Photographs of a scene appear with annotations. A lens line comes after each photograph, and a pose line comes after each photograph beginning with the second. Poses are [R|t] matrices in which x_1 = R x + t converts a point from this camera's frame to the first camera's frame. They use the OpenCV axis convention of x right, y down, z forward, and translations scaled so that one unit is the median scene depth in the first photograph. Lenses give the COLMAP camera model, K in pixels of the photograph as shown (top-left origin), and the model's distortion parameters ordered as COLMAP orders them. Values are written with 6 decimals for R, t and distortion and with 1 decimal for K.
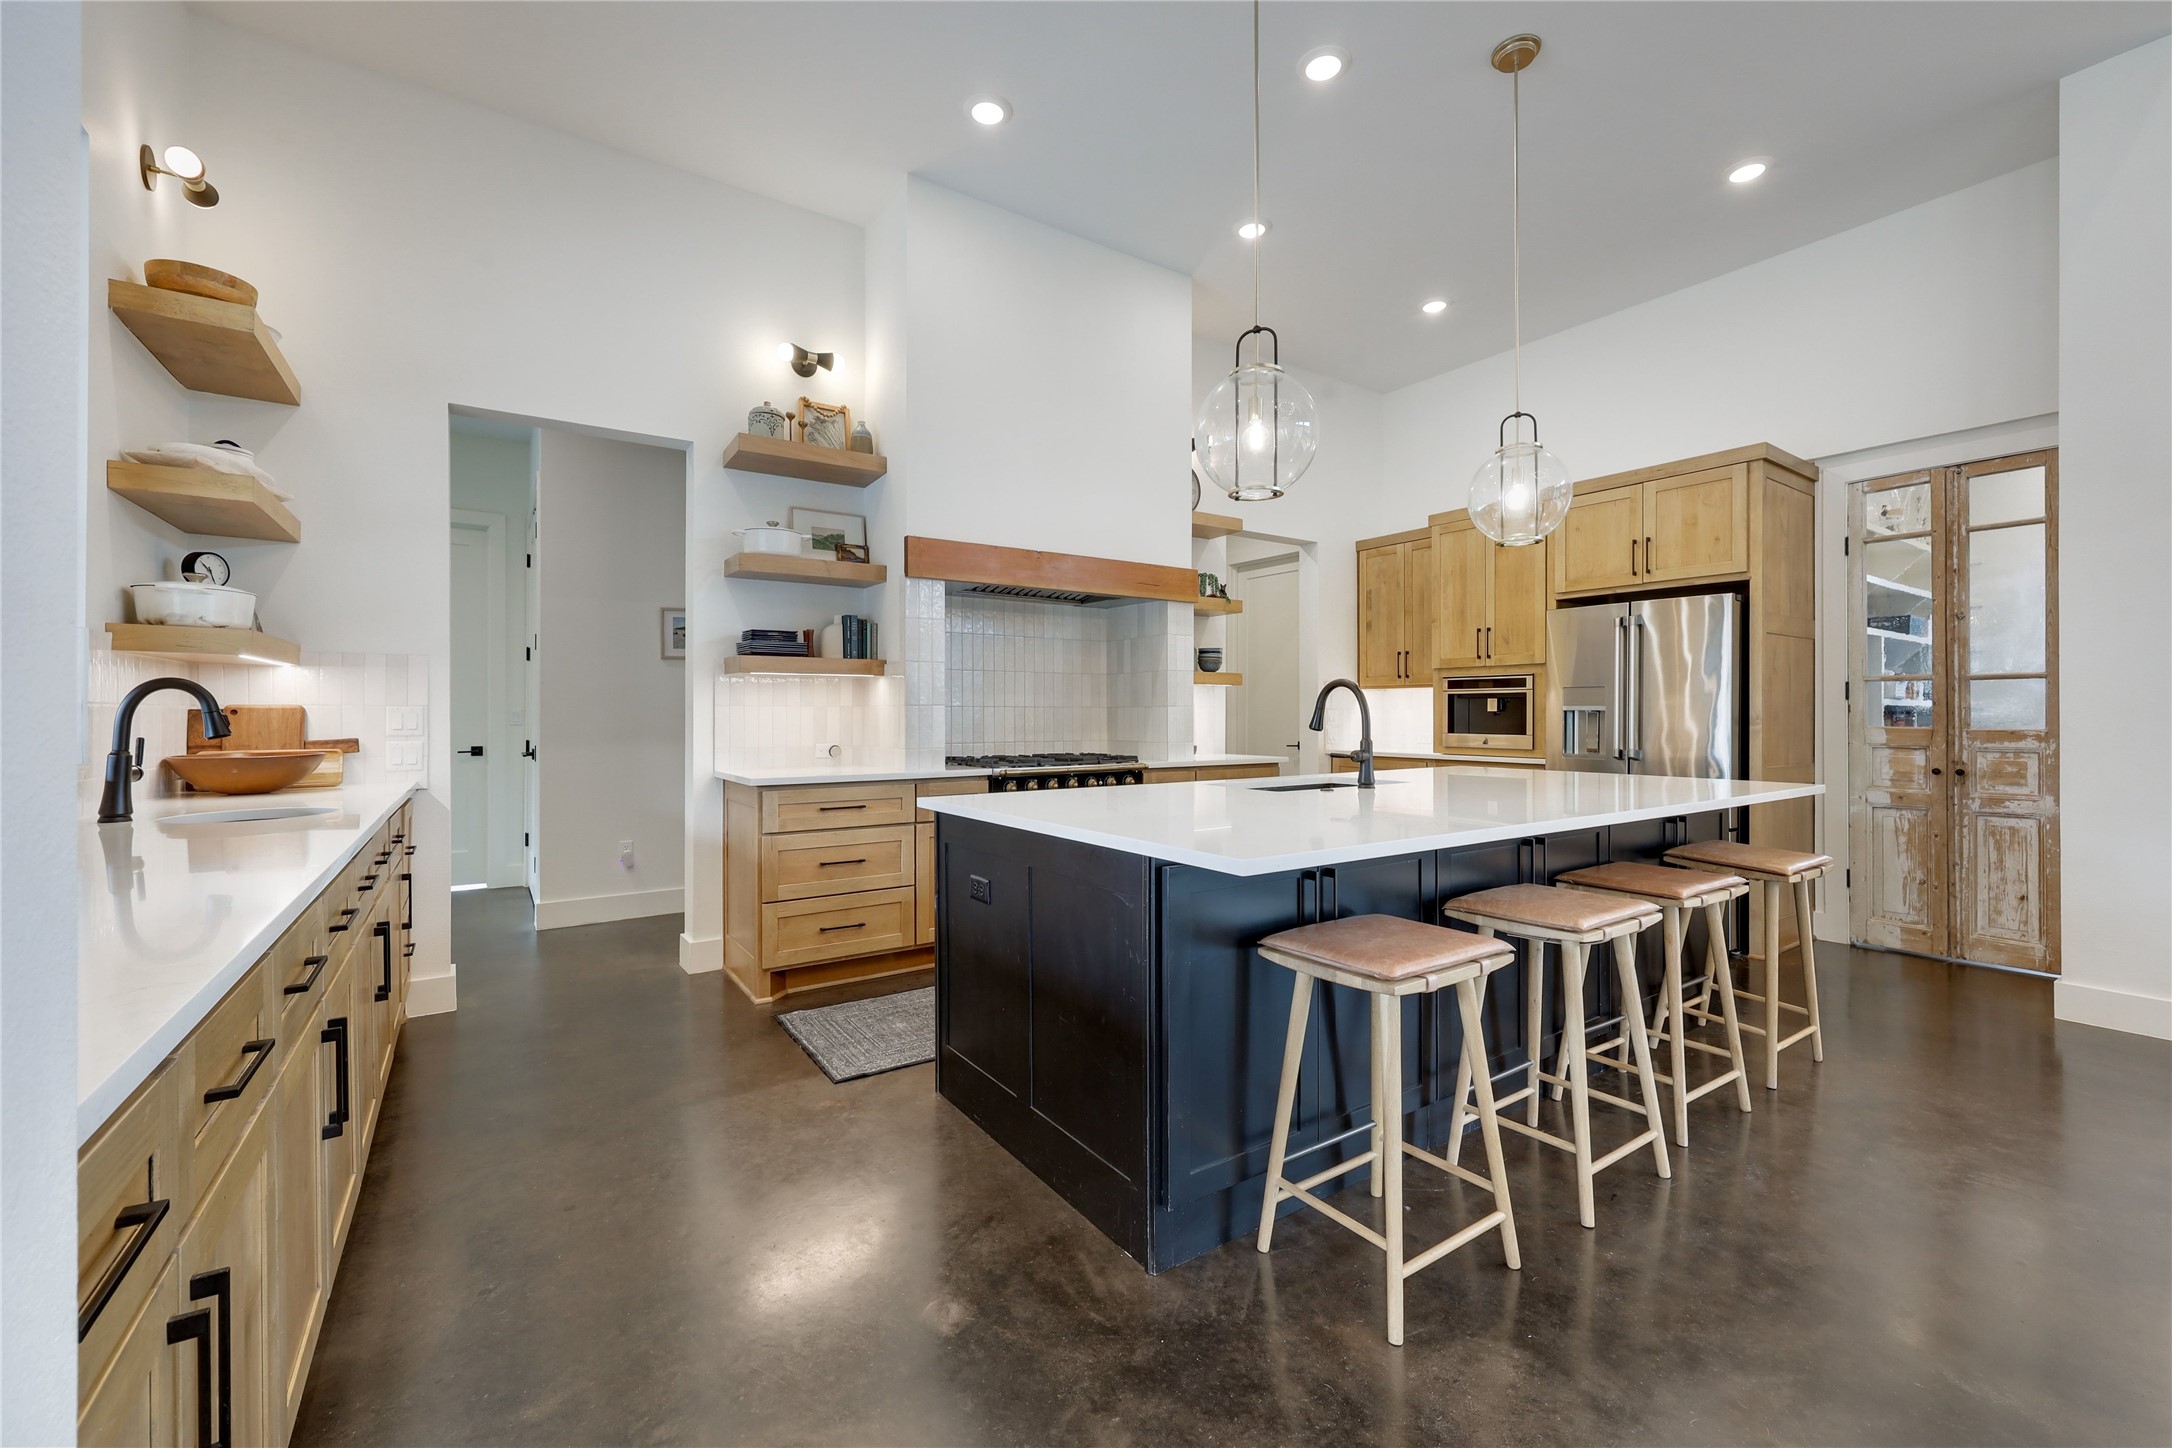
lens RADIAL K [[876.2, 0, 1086.0], [0, 876.2, 724.0], [0, 0, 1]] dist [-0.033606, 0.012983]
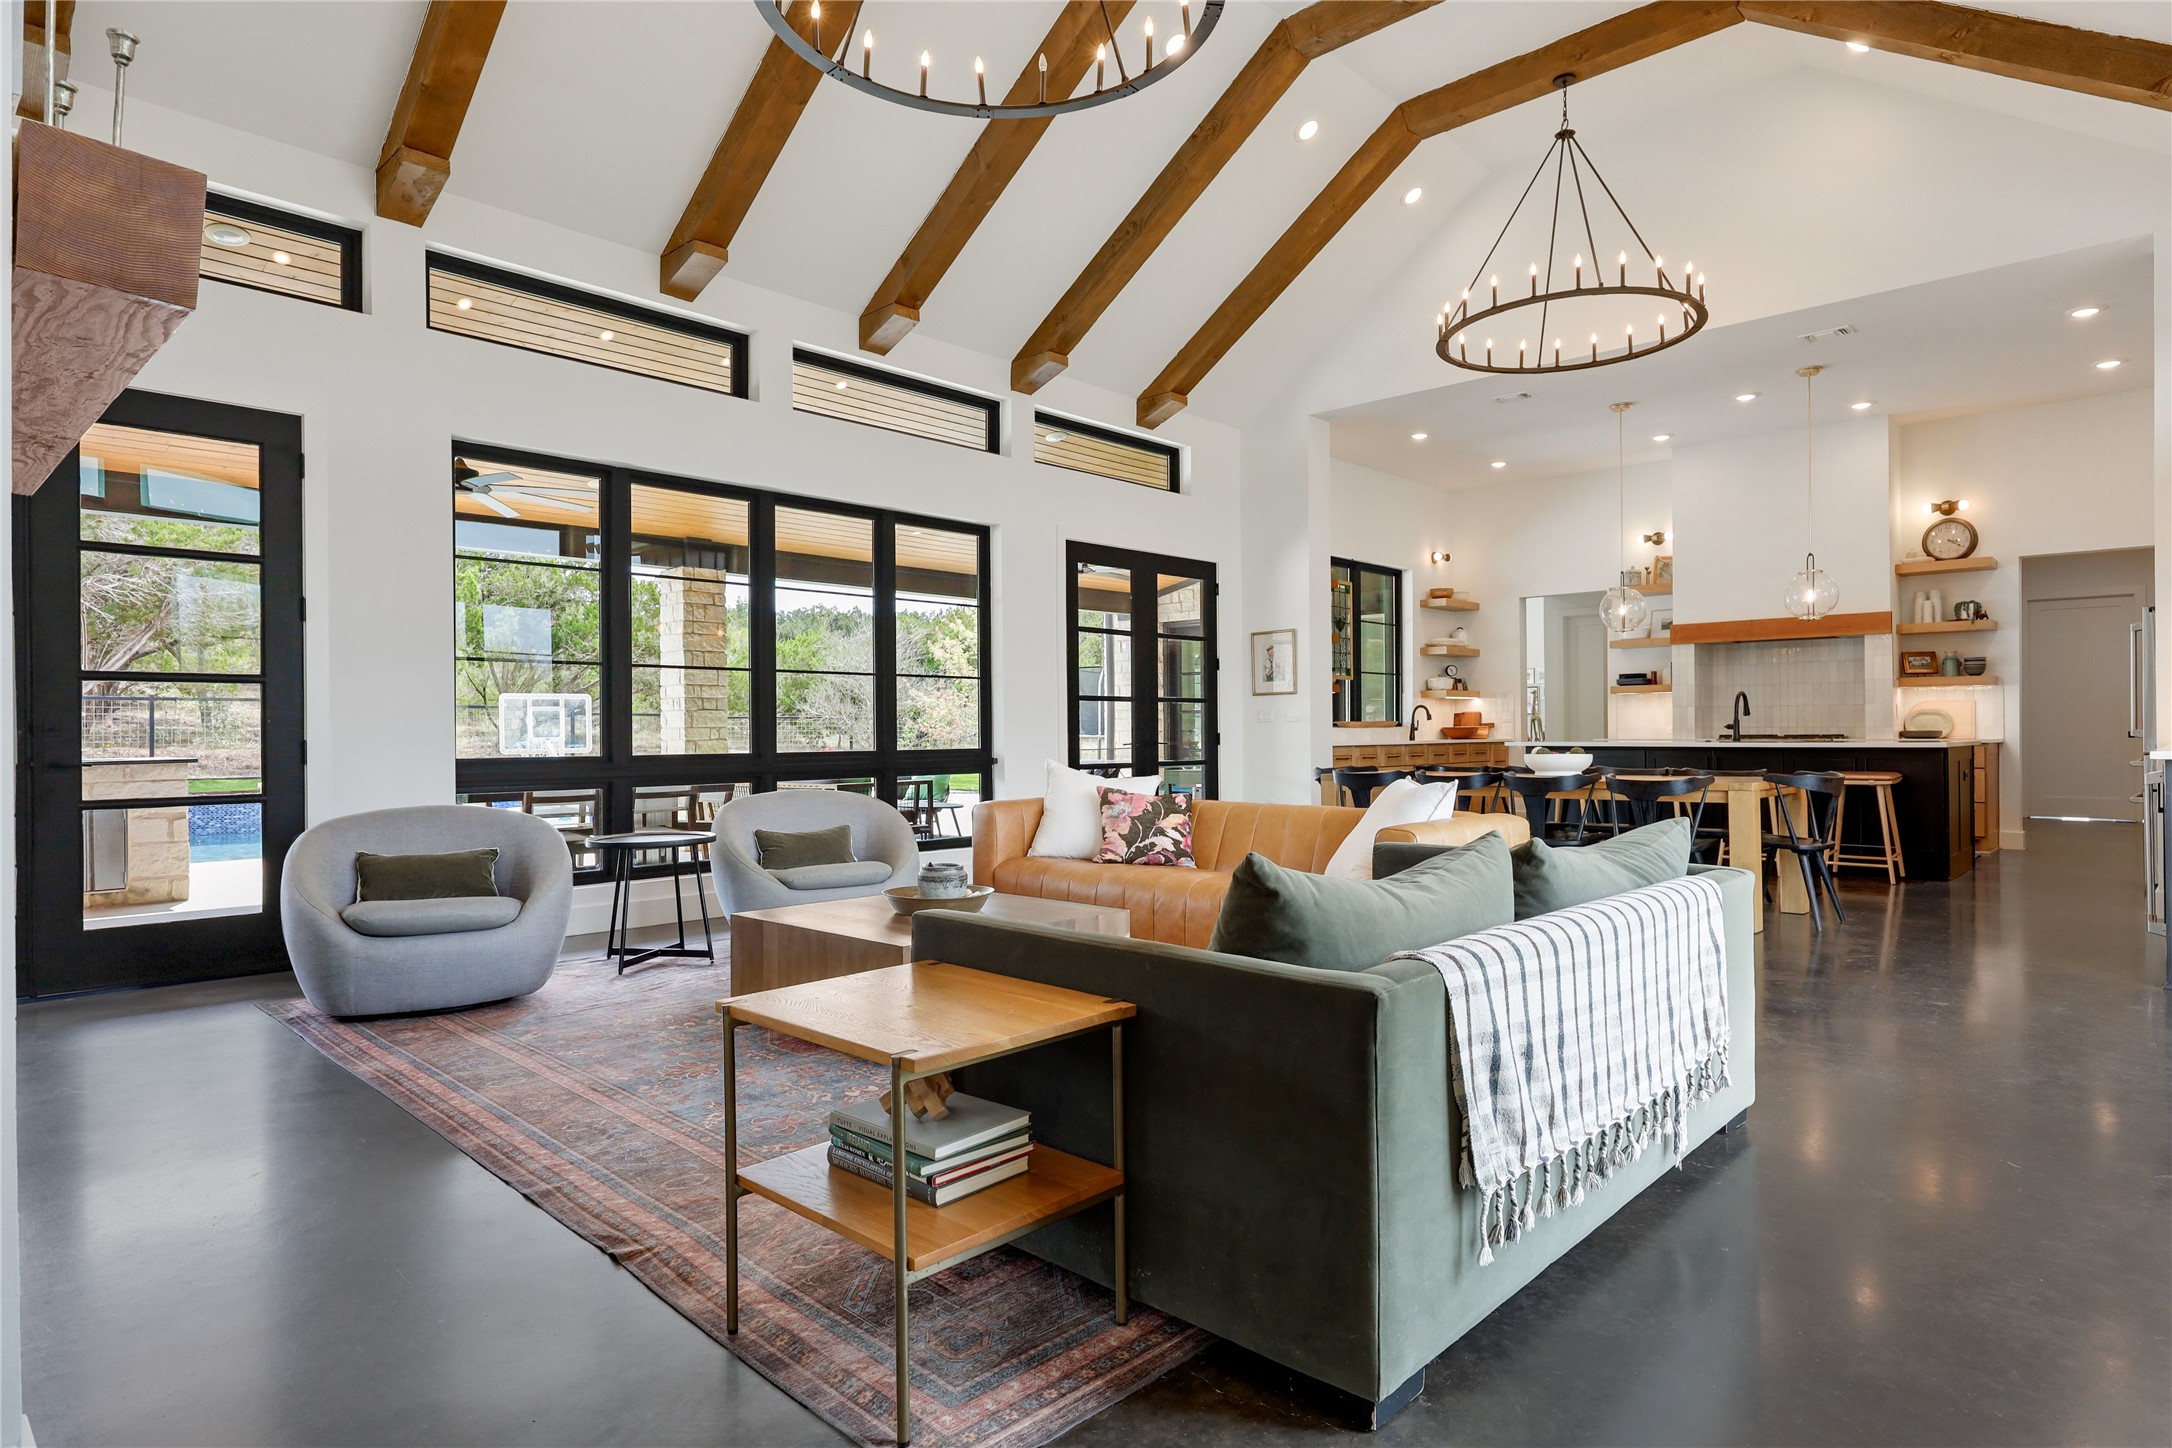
lens RADIAL K [[1204.1, 0, 1086.0], [0, 1204.1, 724.0], [0, 0, 1]] dist [-0.001008, 0.000058]
pose [[0.206512, -0.005430, -0.978429, 2.239765], [0.000388, 0.999985, -0.005468, 0.031742], [0.978444, 0.000749, 0.206511, -0.917003]]
